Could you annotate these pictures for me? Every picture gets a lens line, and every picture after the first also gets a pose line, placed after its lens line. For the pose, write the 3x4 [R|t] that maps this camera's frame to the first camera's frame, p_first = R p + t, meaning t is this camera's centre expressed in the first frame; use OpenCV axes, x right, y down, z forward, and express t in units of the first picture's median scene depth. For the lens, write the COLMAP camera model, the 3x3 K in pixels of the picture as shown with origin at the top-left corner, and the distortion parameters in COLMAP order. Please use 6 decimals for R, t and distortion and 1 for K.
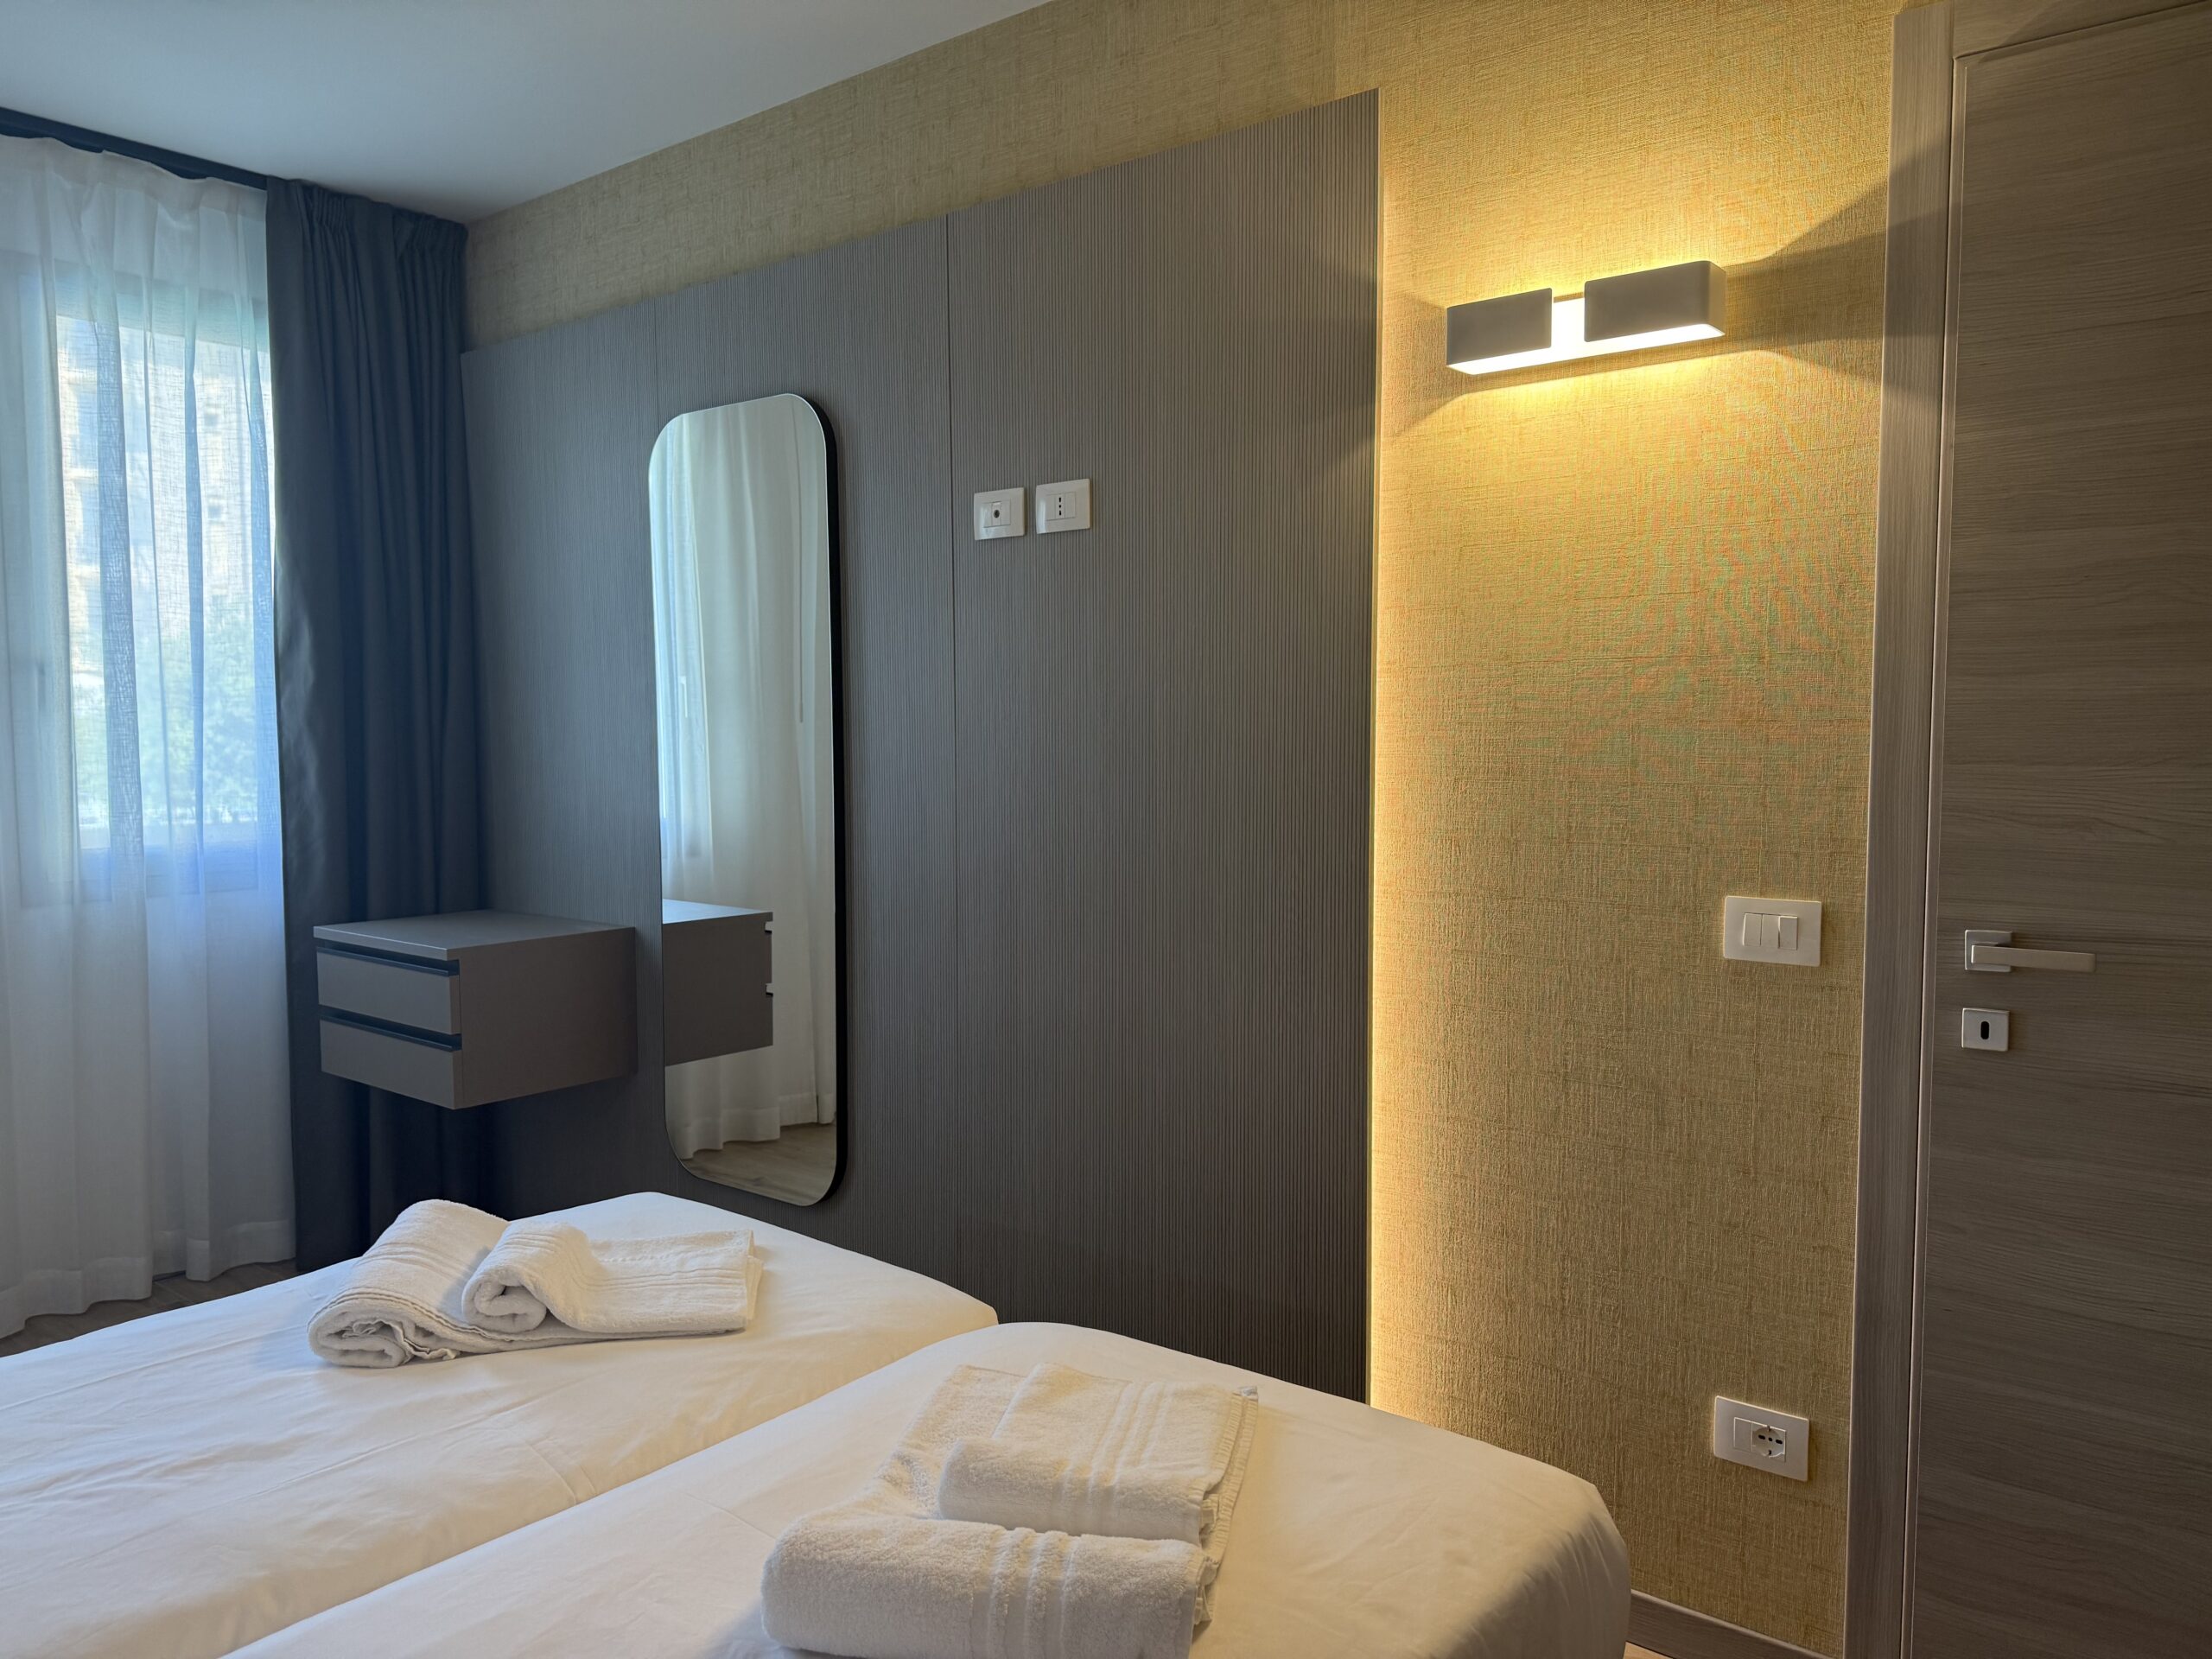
lens RADIAL K [[1562.5, 0, 1095.2], [0, 1562.5, 845.8], [0, 0, 1]] dist [0.057843, -0.073490]
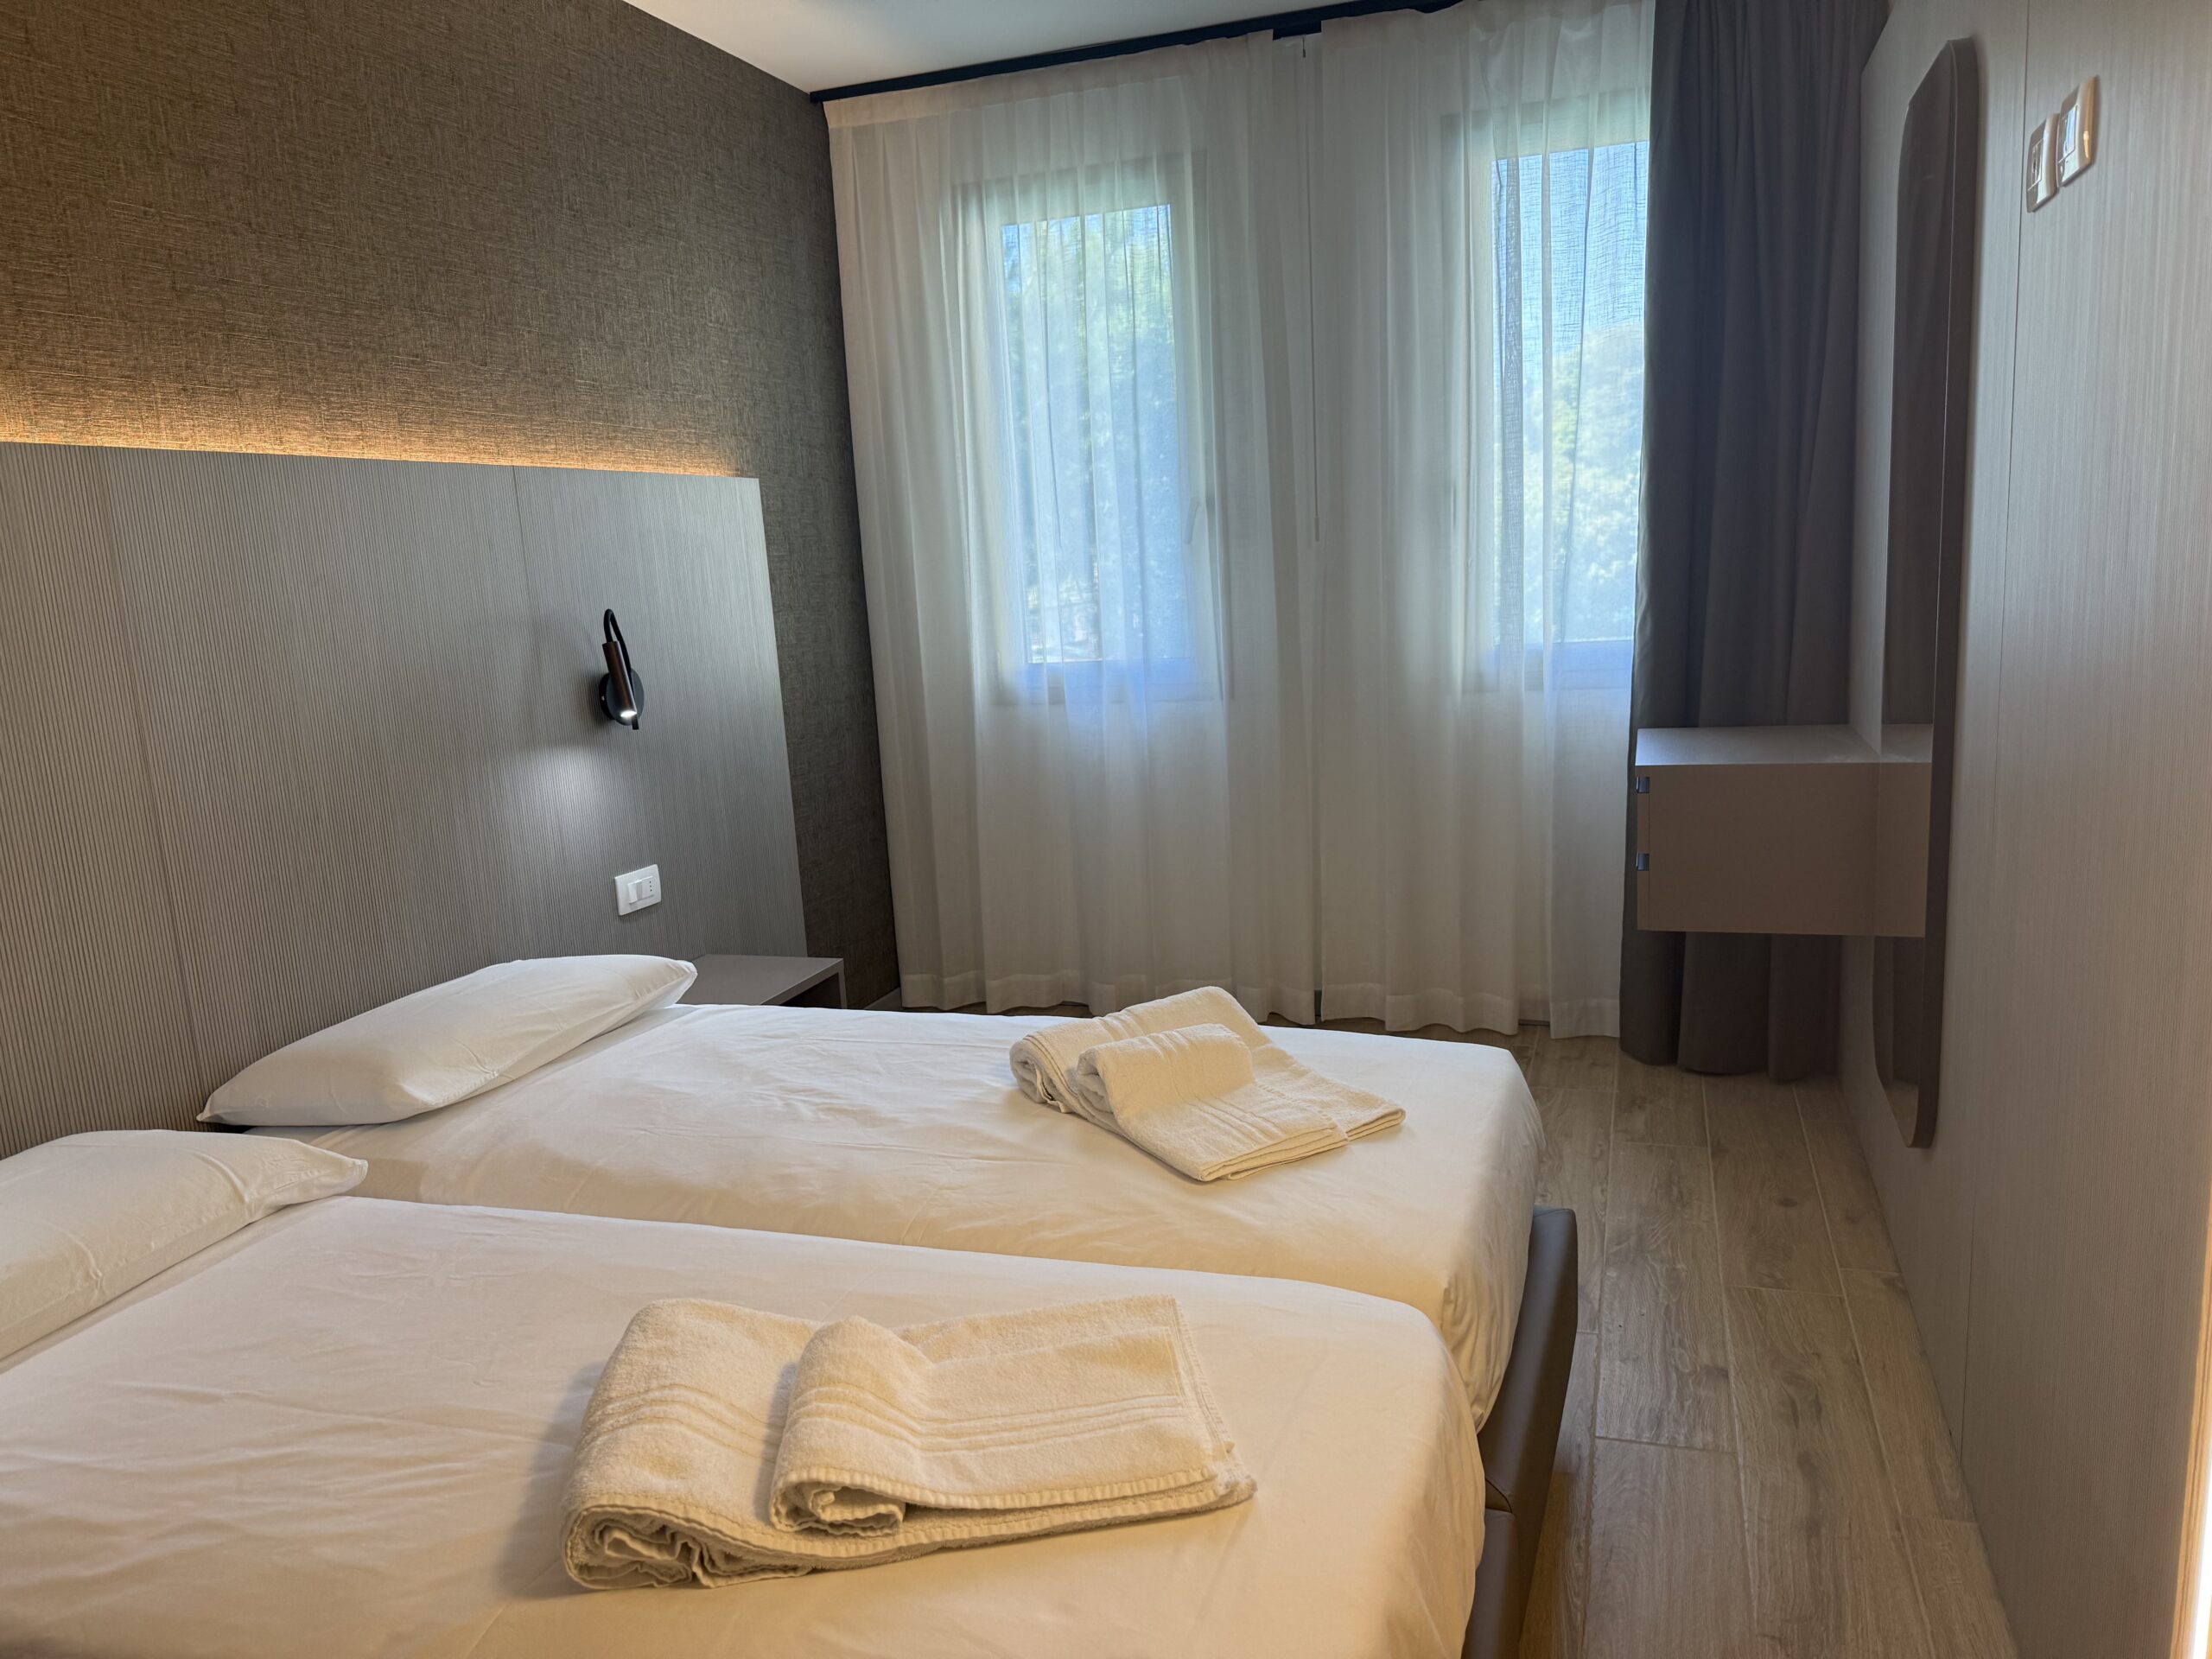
lens RADIAL K [[1562.5, 0, 1116.4], [0, 1562.5, 828.4], [0, 0, 1]] dist [0.057843, -0.073490]
pose [[0.357529, 0.149091, -0.921925, 0.587669], [-0.019798, 0.988163, 0.152125, -0.057881], [0.933692, -0.036137, 0.356249, 0.562308]]
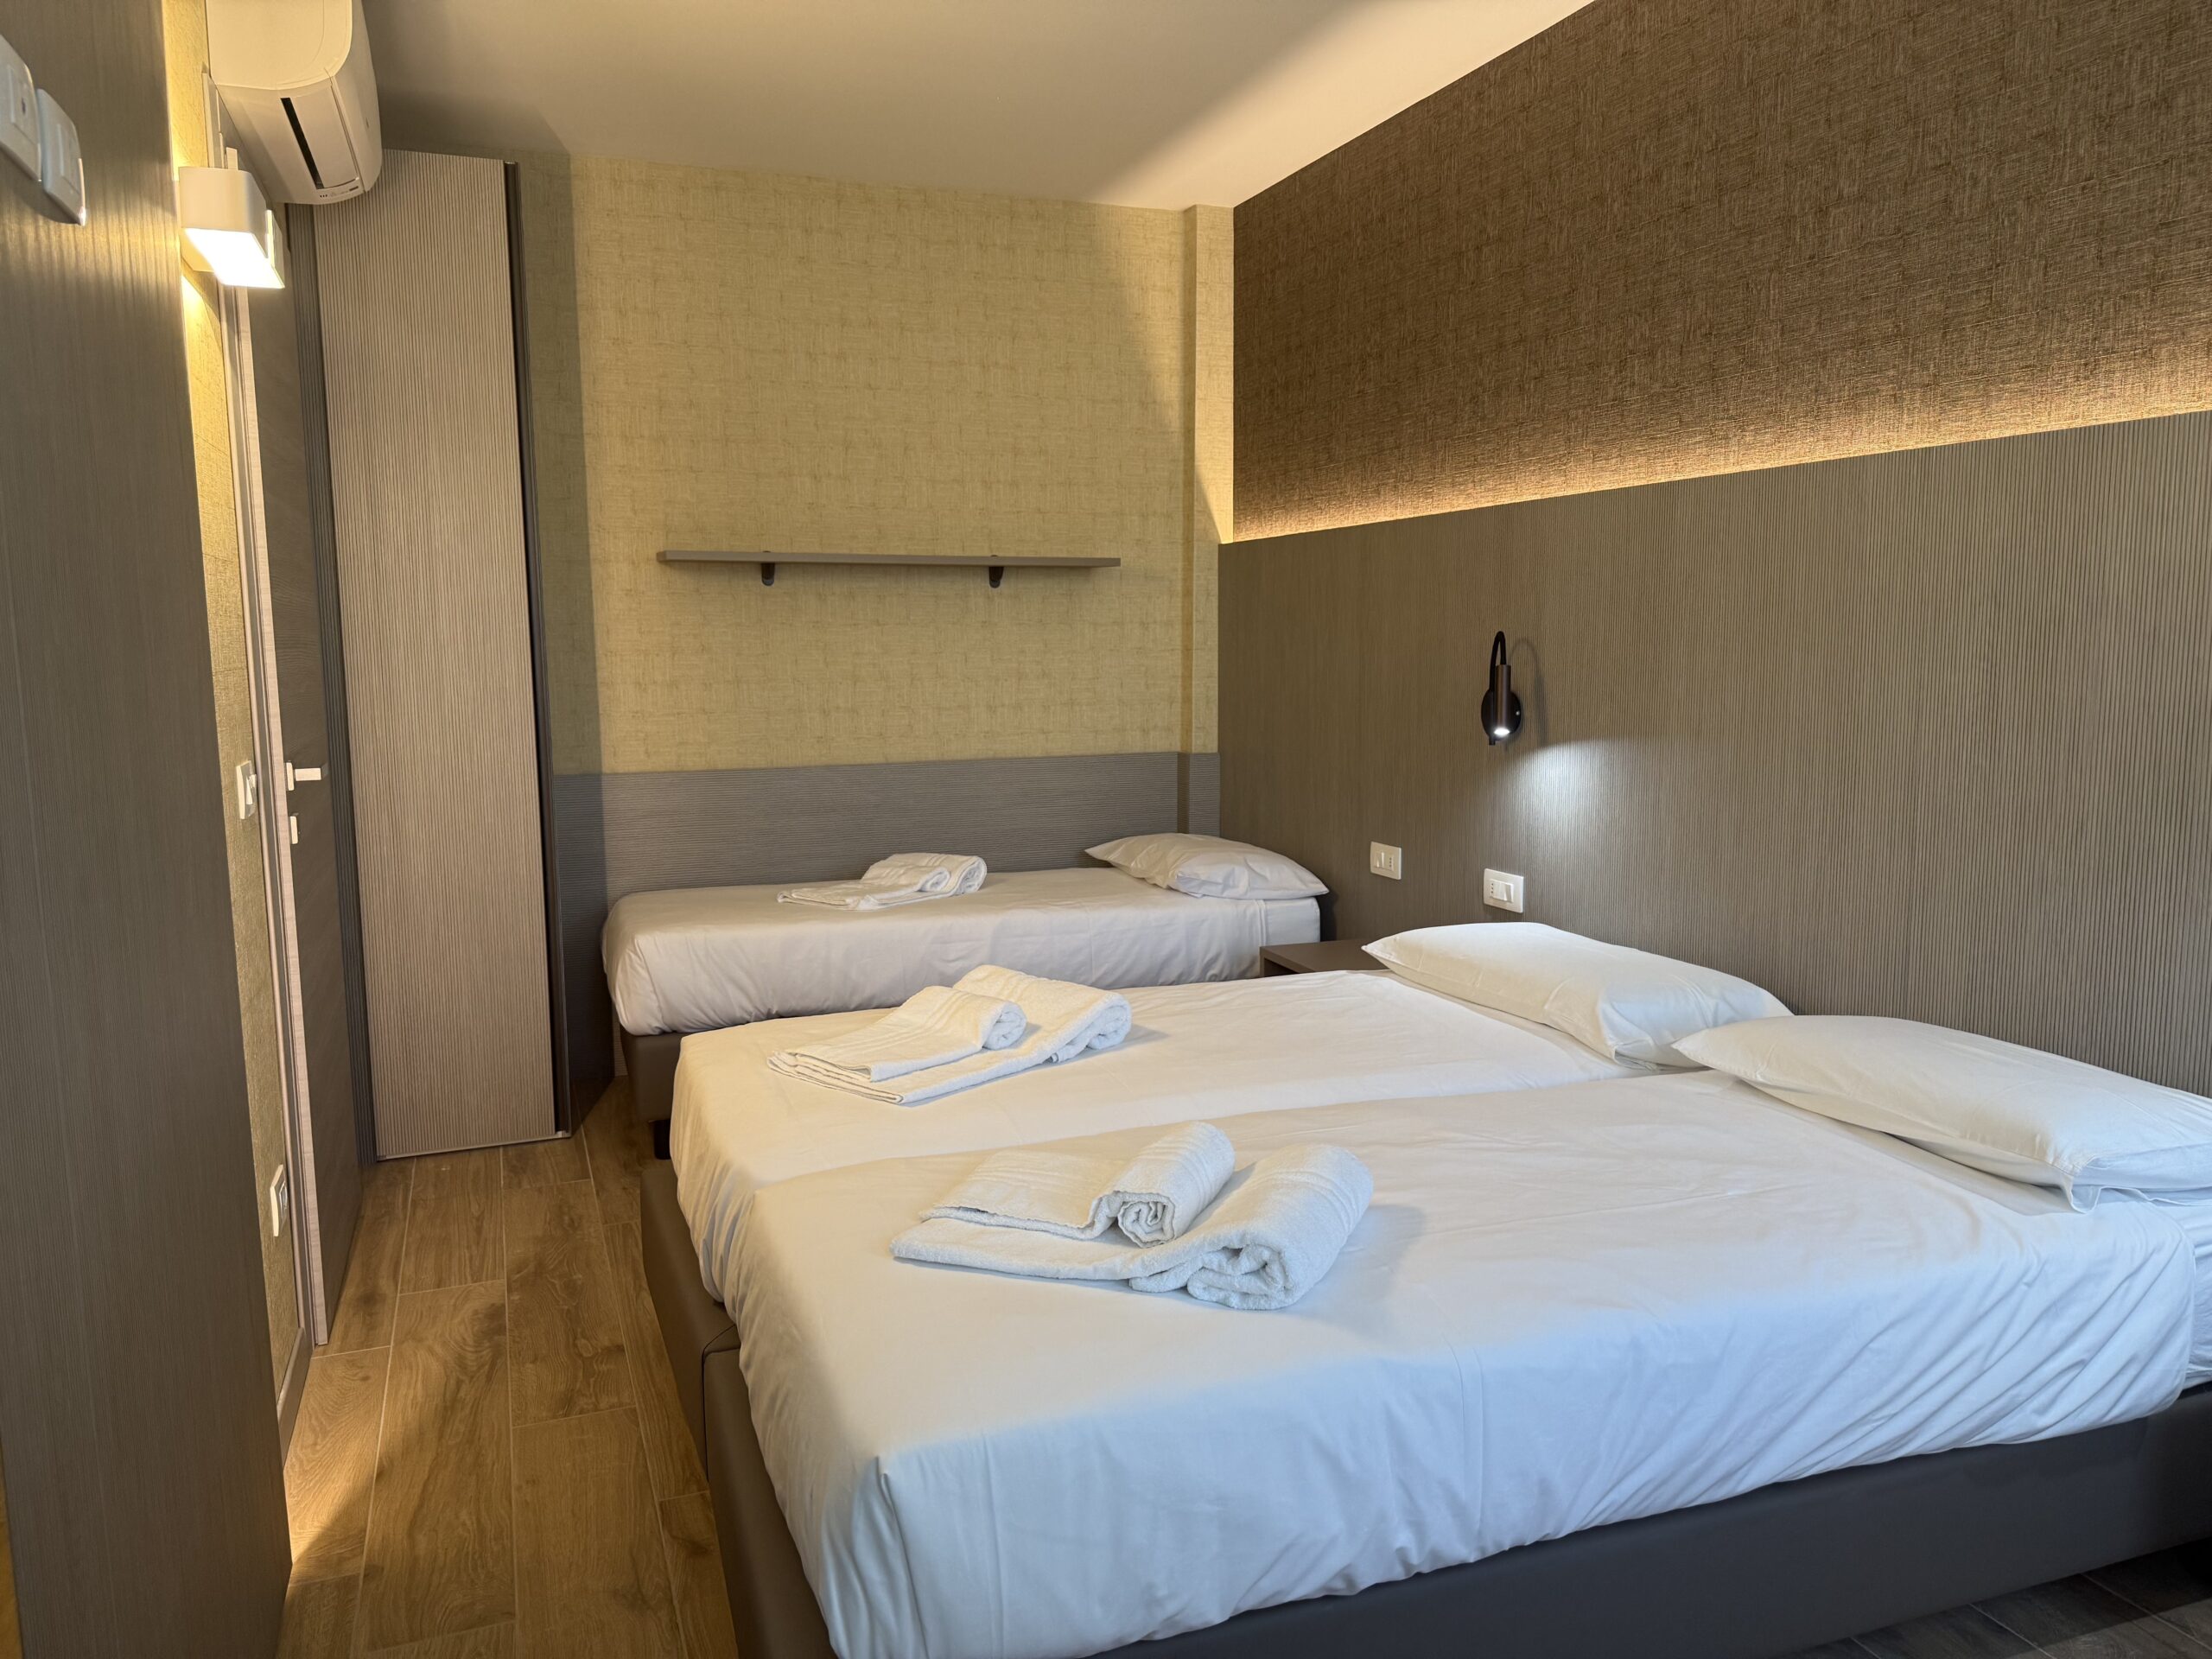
lens RADIAL K [[1562.5, 0, 1107.9], [0, 1562.5, 821.5], [0, 0, 1]] dist [0.057843, -0.073490]
pose [[-0.874354, -0.043490, 0.483337, -0.745959], [0.051209, 0.982147, 0.181009, -0.107311], [-0.482580, 0.183017, -0.856517, 1.712682]]
